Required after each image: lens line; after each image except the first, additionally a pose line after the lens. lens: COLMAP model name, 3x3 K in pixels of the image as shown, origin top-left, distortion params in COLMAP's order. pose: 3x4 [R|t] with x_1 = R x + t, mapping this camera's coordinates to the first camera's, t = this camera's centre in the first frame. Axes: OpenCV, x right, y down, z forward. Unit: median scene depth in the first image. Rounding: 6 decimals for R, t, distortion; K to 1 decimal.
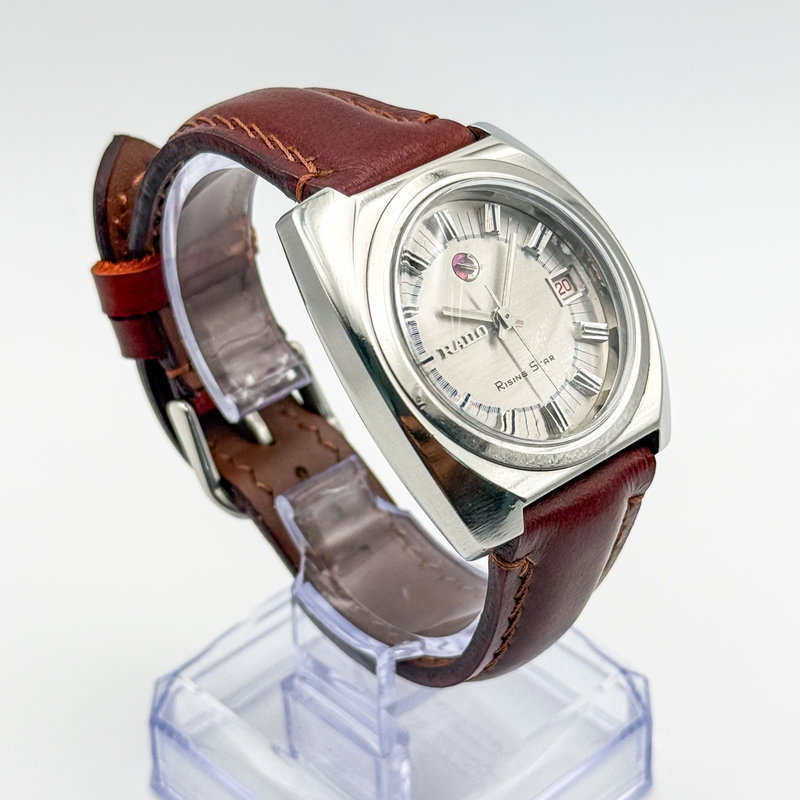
lens RADIAL K [[2058.1, 0, 400.8], [0, 2058.1, 399.9], [0, 0, 1]] dist [-0.031780, 0.000000]
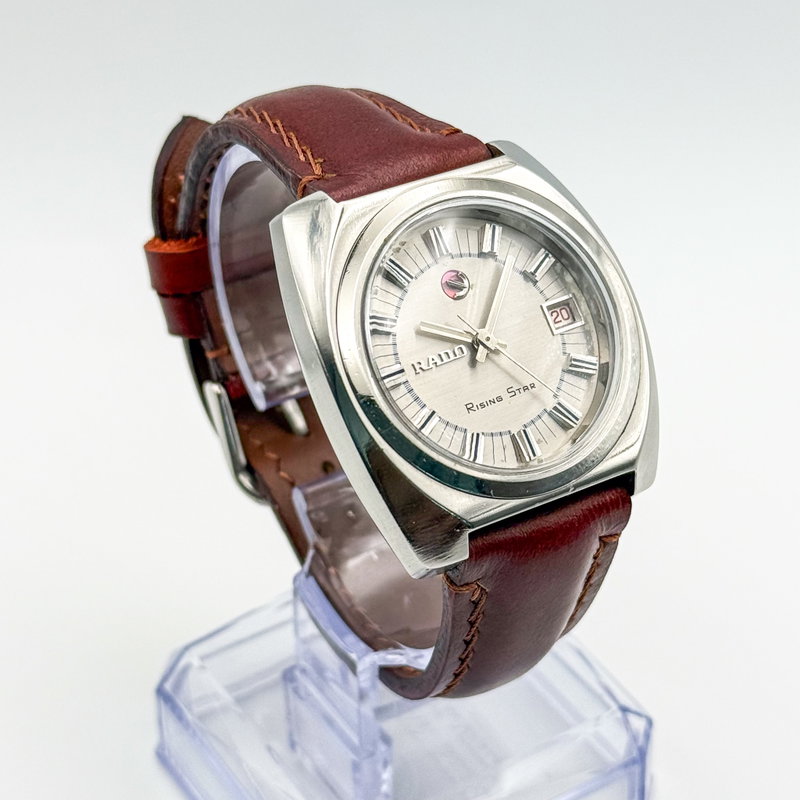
lens RADIAL K [[2058.1, 0, 400.5], [0, 2058.1, 399.8], [0, 0, 1]] dist [-0.031780, 0.000000]
pose [[0.982189, 0.118975, -0.145427, 0.149862], [-0.117611, 0.992897, 0.017975, -0.023148], [0.146533, -0.000551, 0.989206, 0.012131]]
